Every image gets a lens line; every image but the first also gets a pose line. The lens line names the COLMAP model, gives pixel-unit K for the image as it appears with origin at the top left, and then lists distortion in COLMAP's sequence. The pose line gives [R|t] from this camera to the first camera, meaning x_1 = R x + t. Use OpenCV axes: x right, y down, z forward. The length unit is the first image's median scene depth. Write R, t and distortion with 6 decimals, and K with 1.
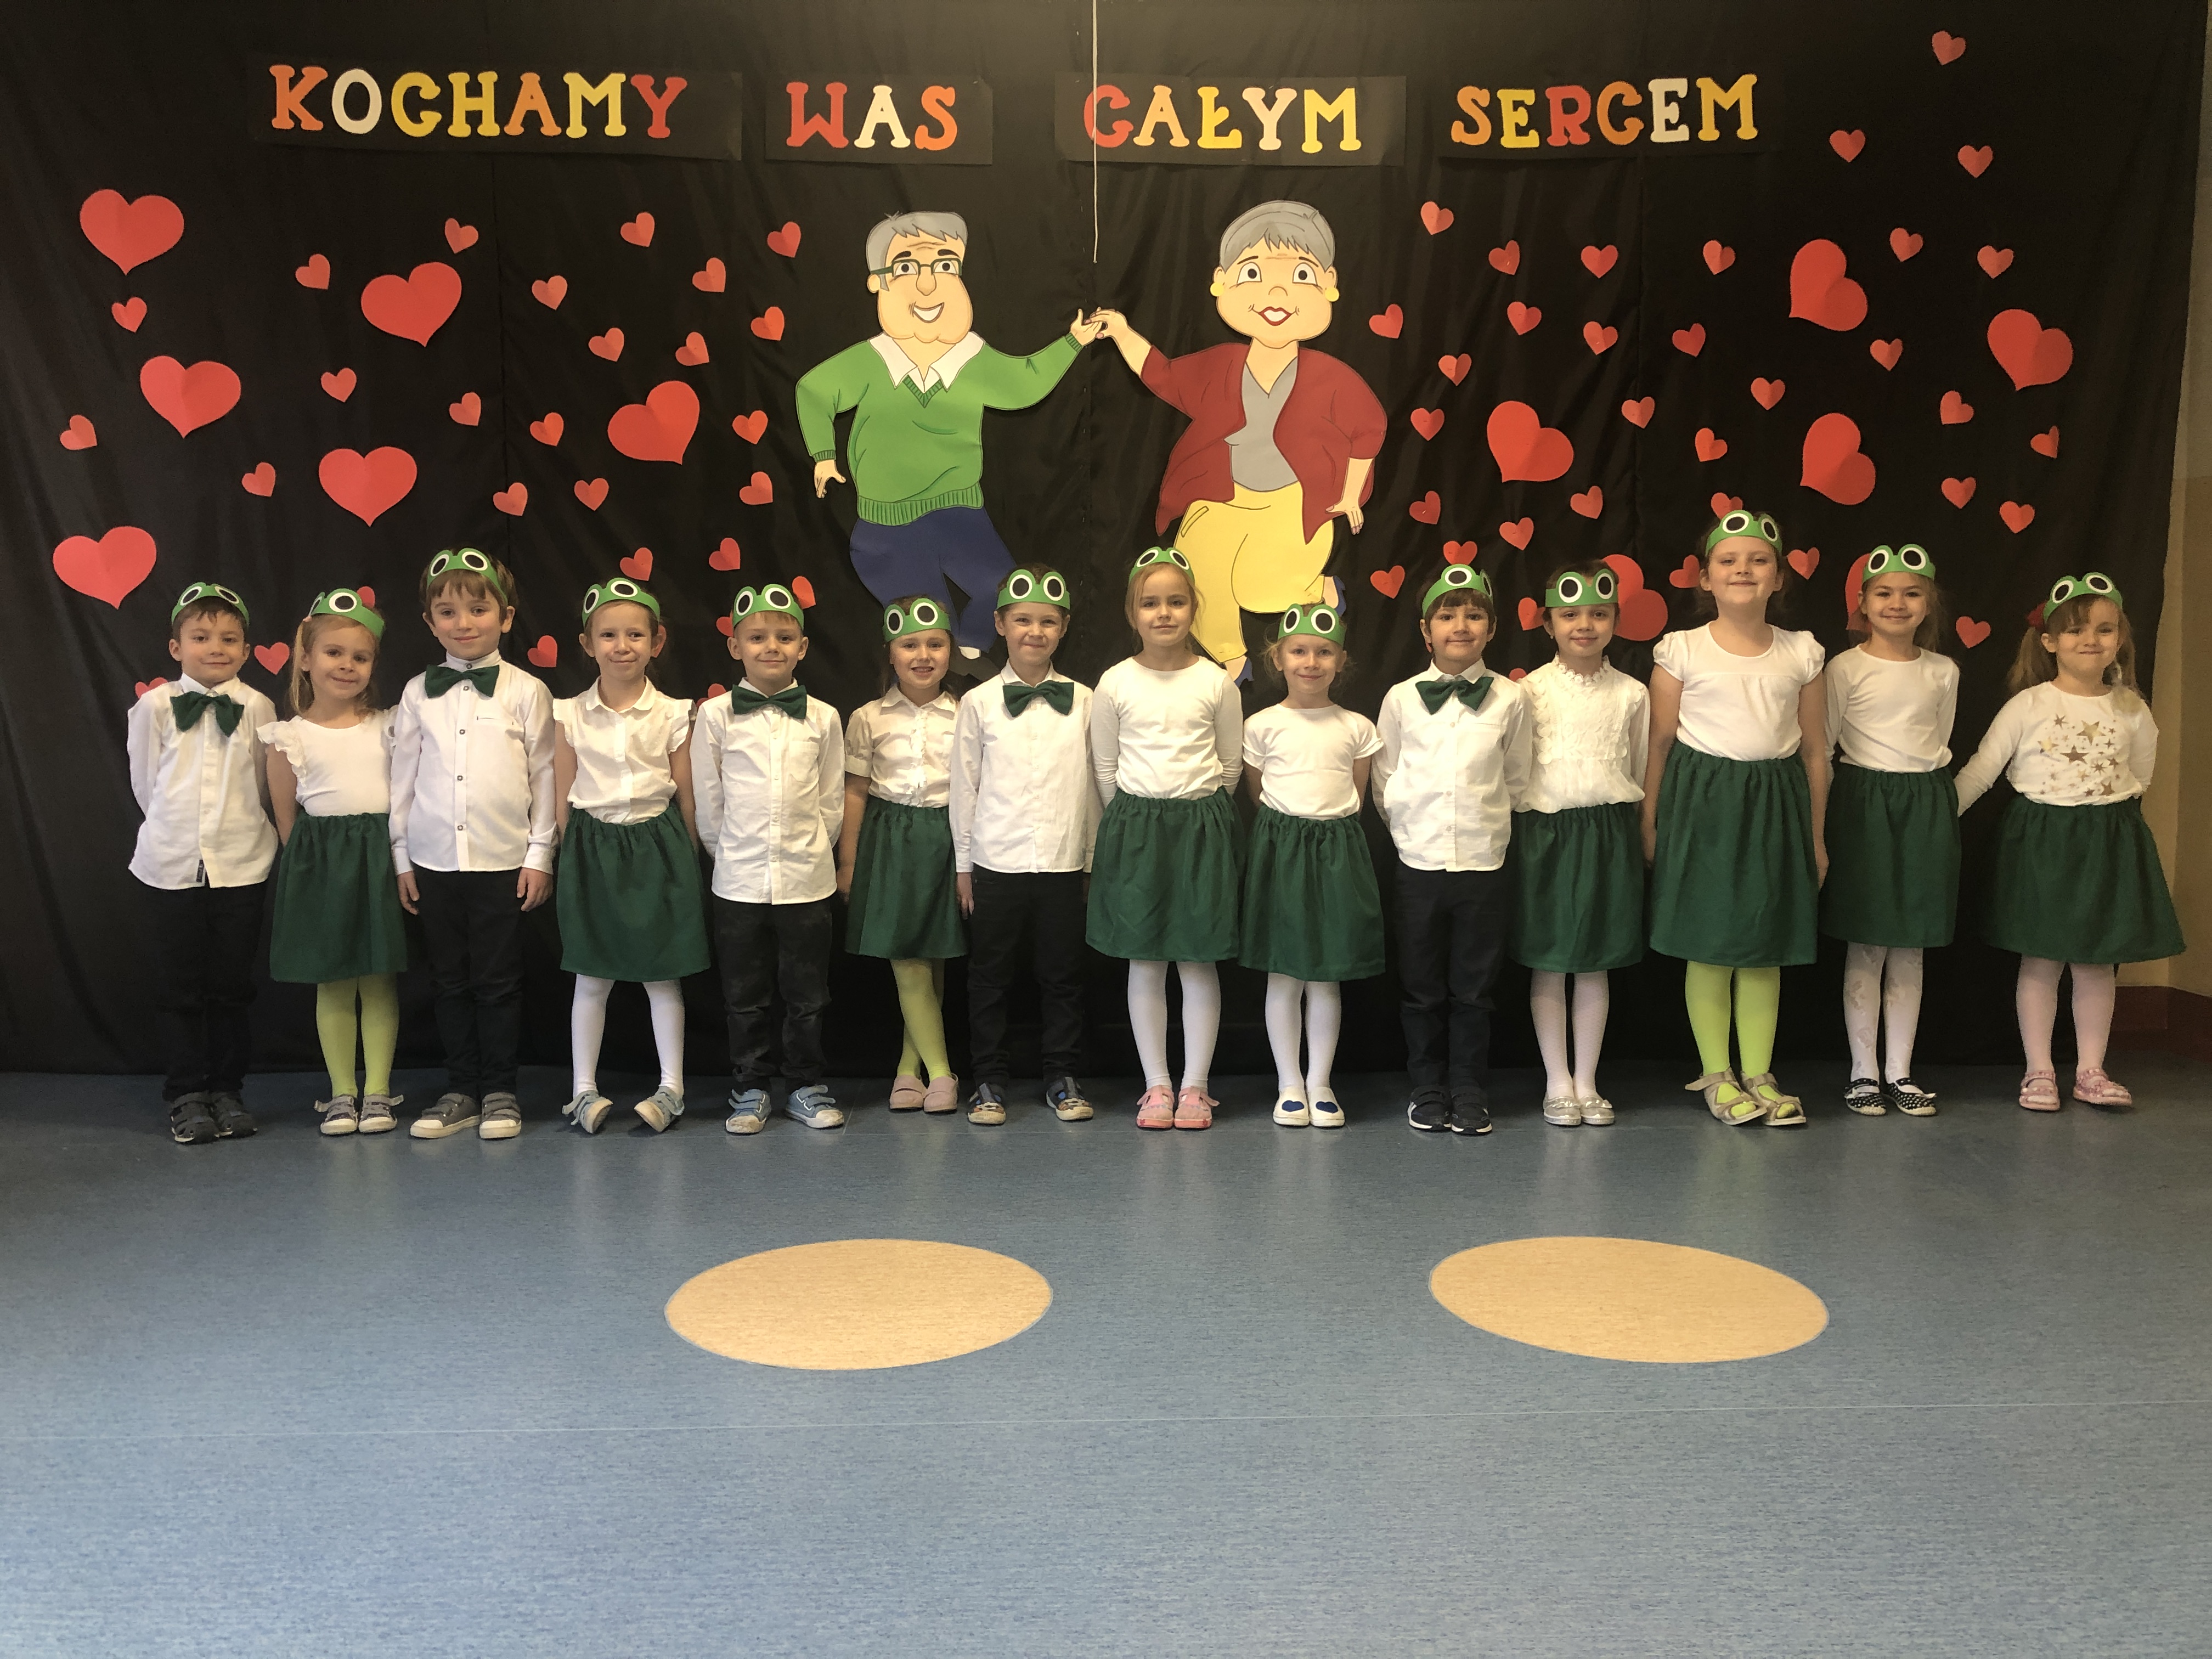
lens RADIAL K [[1819.2, 0, 1106.0], [0, 1819.2, 829.5], [0, 0, 1]] dist [0.005048, 0.010066]
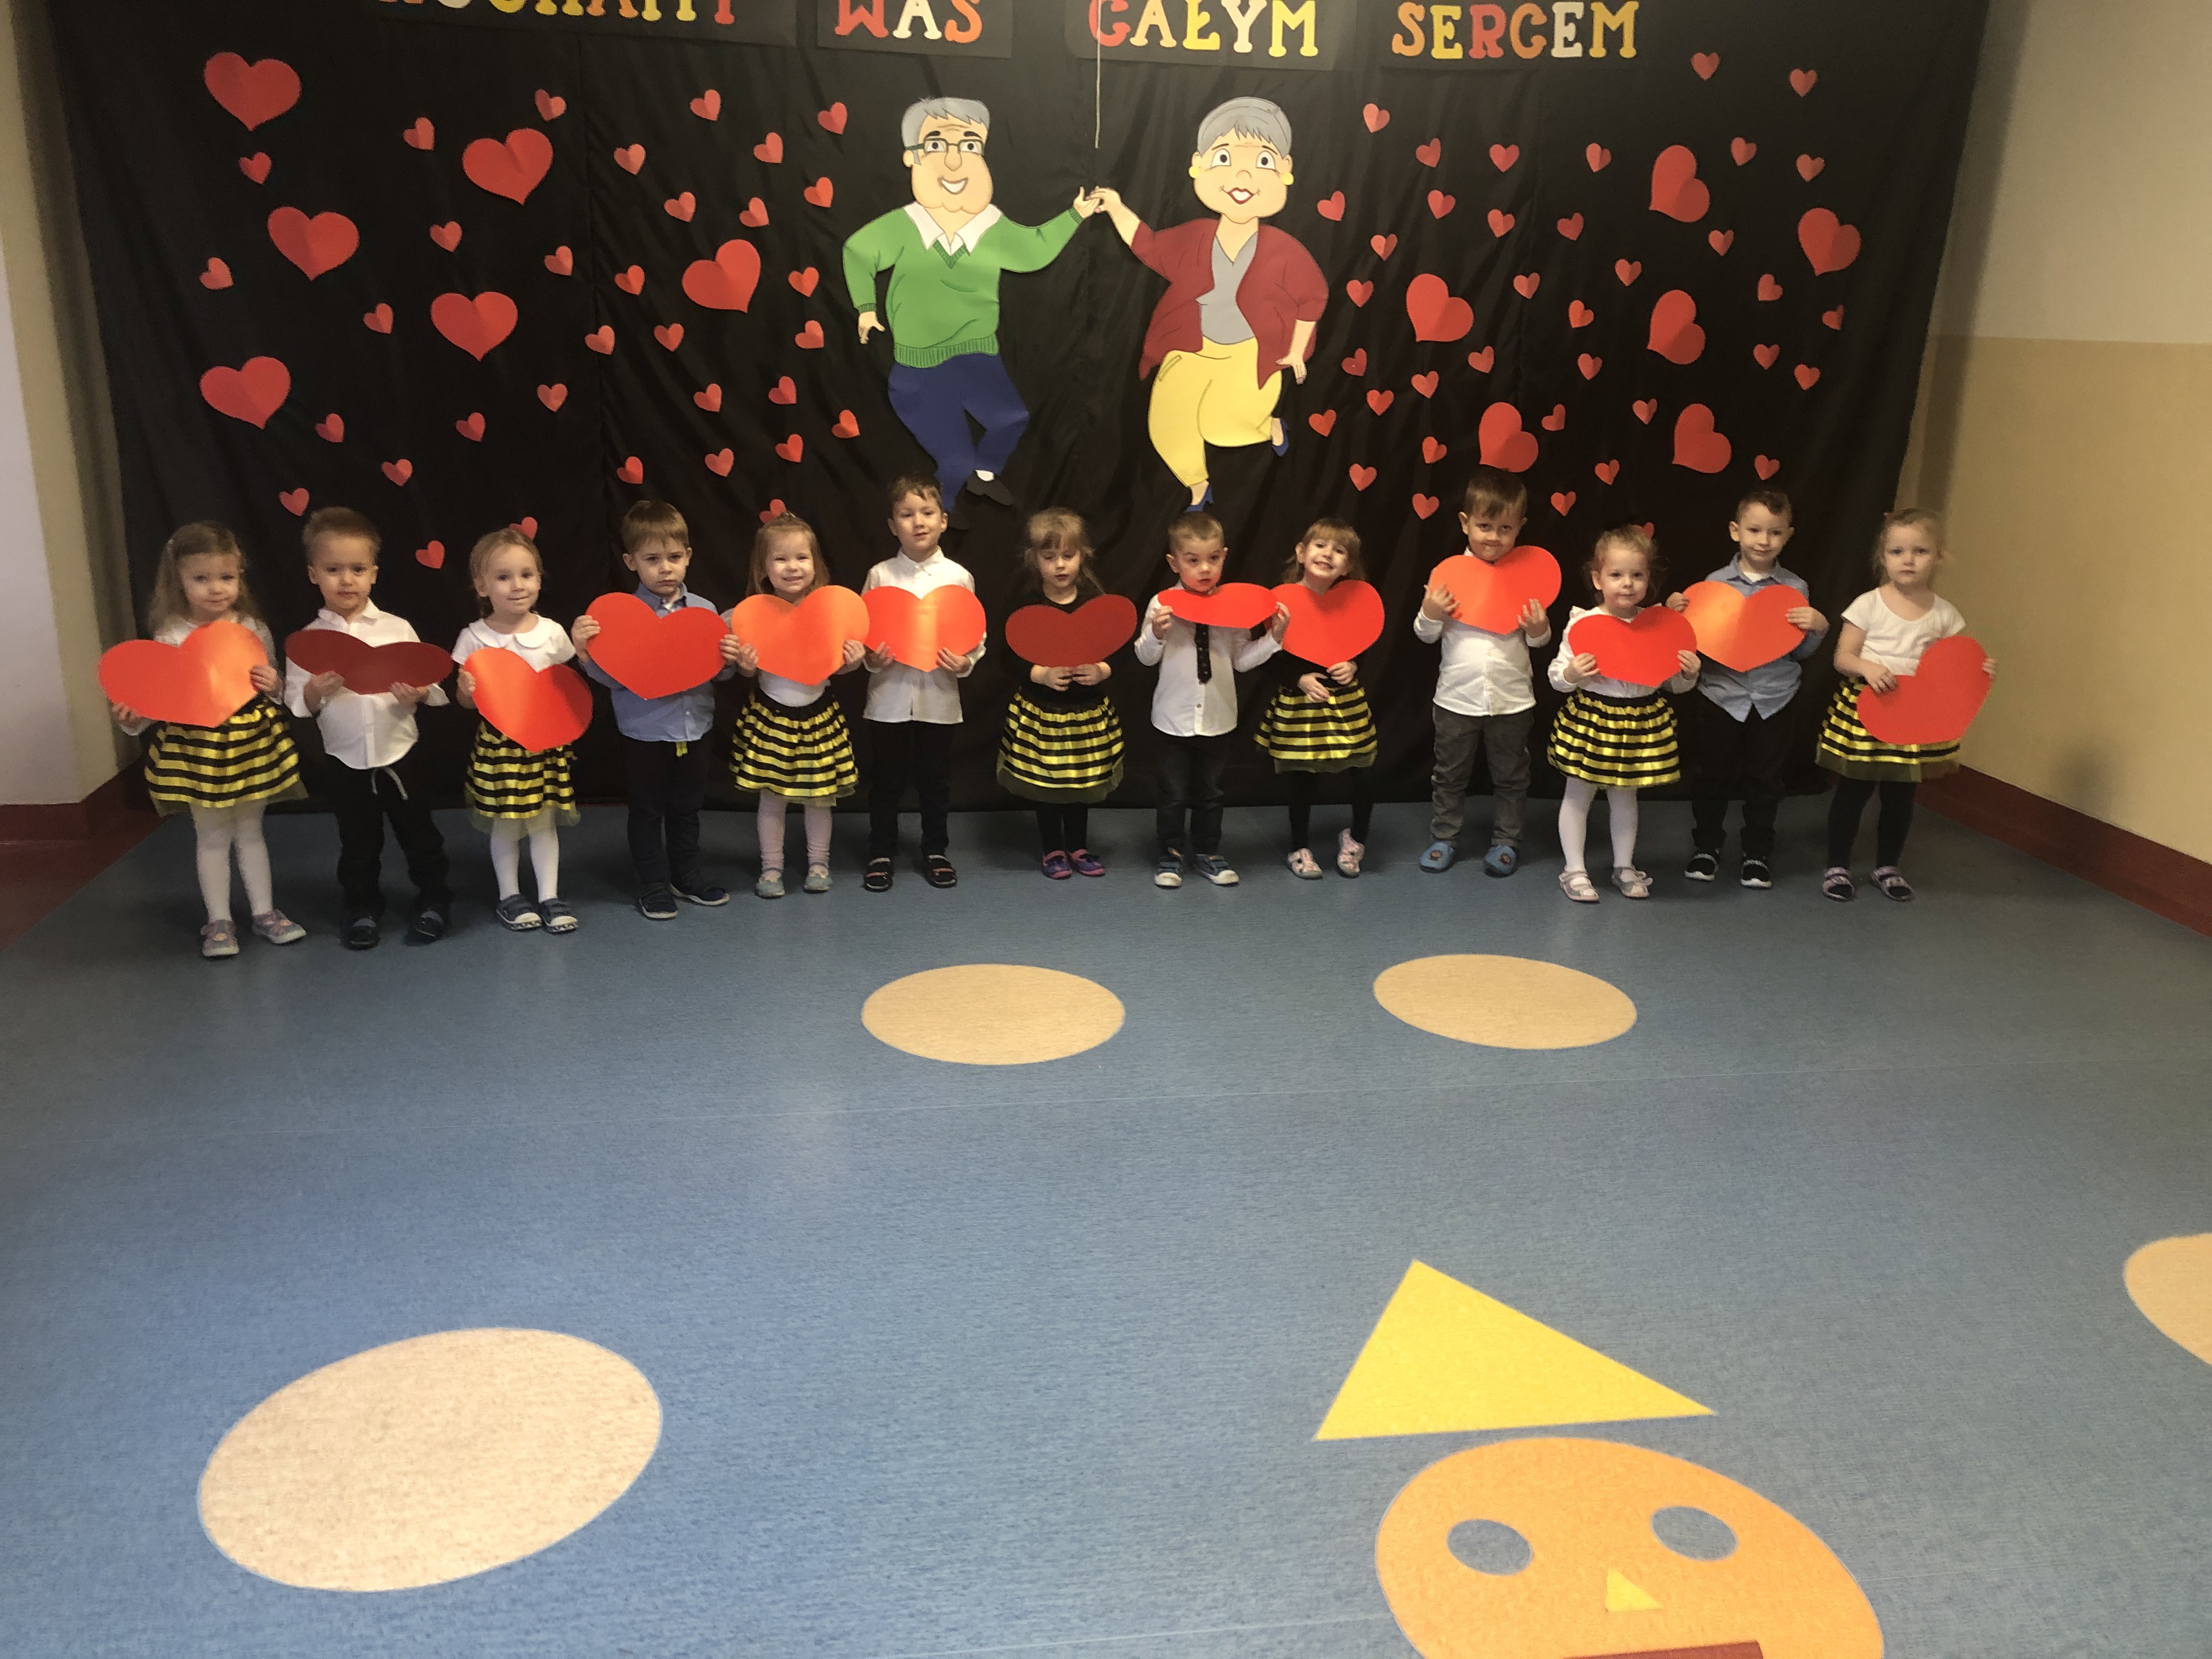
lens RADIAL K [[1819.2, 0, 1106.0], [0, 1819.2, 829.5], [0, 0, 1]] dist [0.005048, 0.010066]
pose [[0.993287, -0.008056, 0.115395, -0.140046], [-0.016775, 0.976995, 0.212602, -0.127770], [-0.114453, -0.213111, 0.970301, -0.254003]]
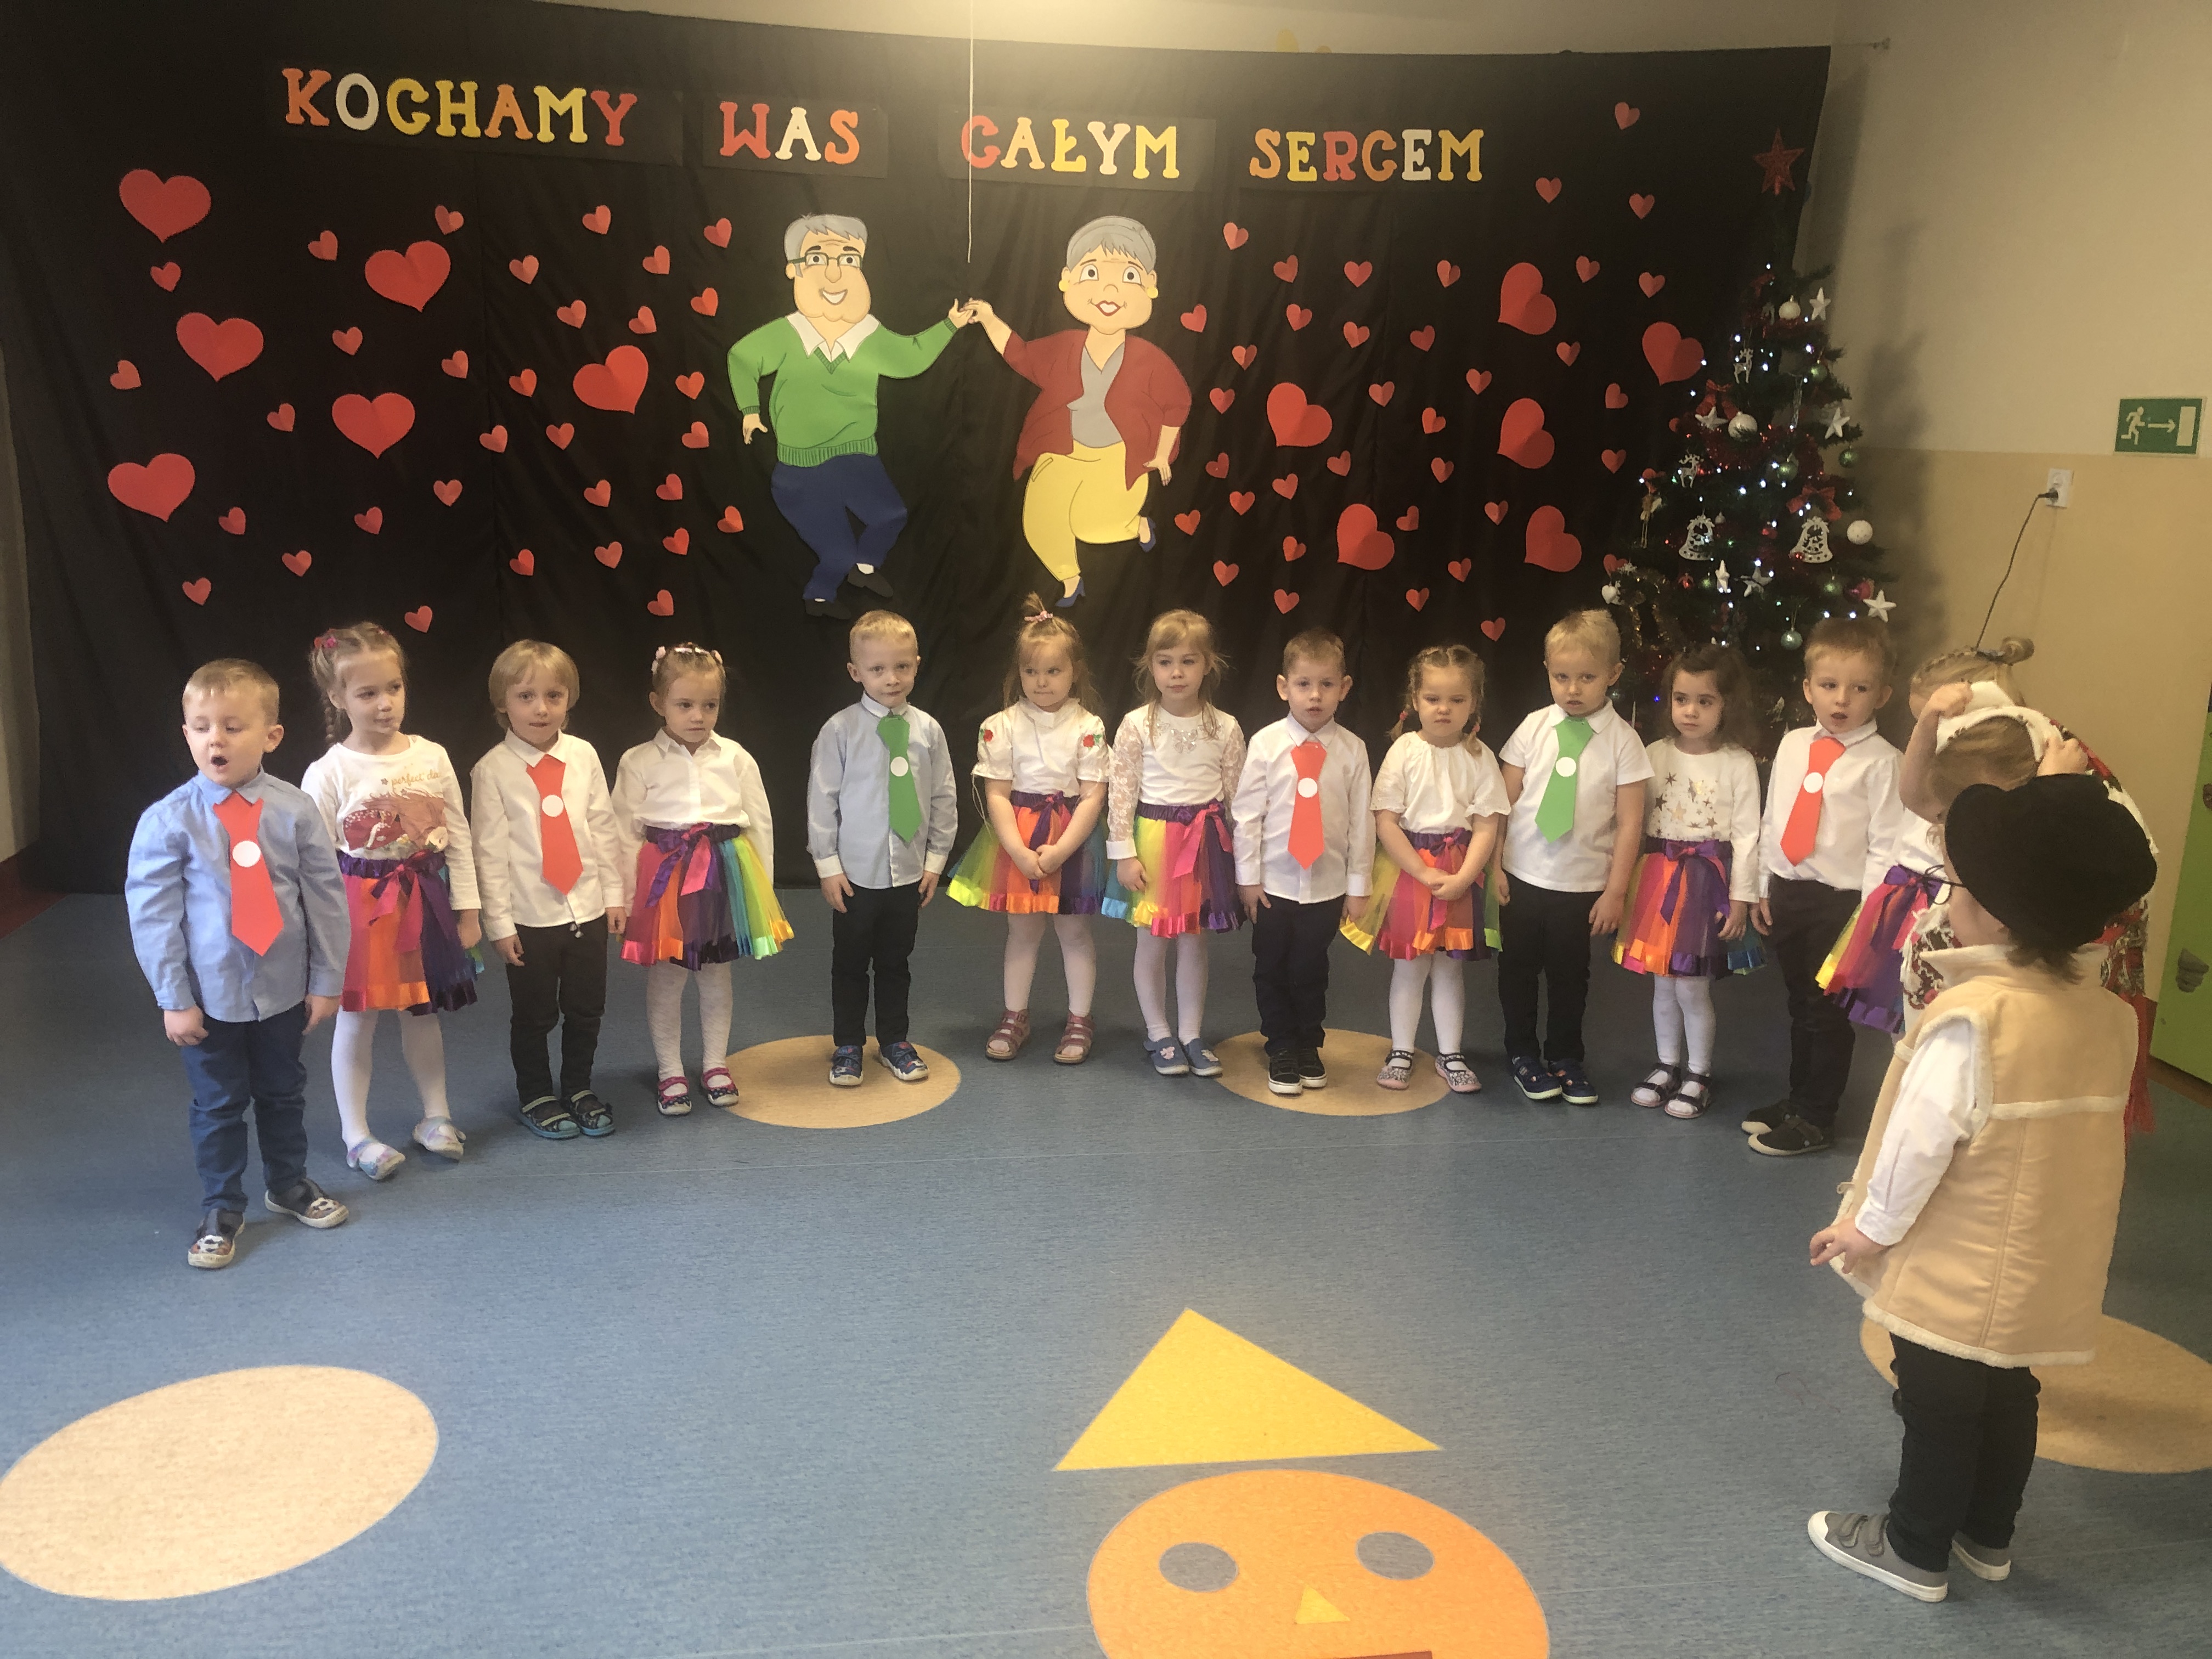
lens RADIAL K [[1802.5, 0, 1072.8], [0, 1802.5, 835.3], [0, 0, 1]] dist [0.020559, 0.005721]
pose [[0.992848, 0.002346, 0.119365, -0.082420], [-0.022302, 0.985853, 0.166124, -0.128760], [-0.117286, -0.167598, 0.978854, -0.298570]]
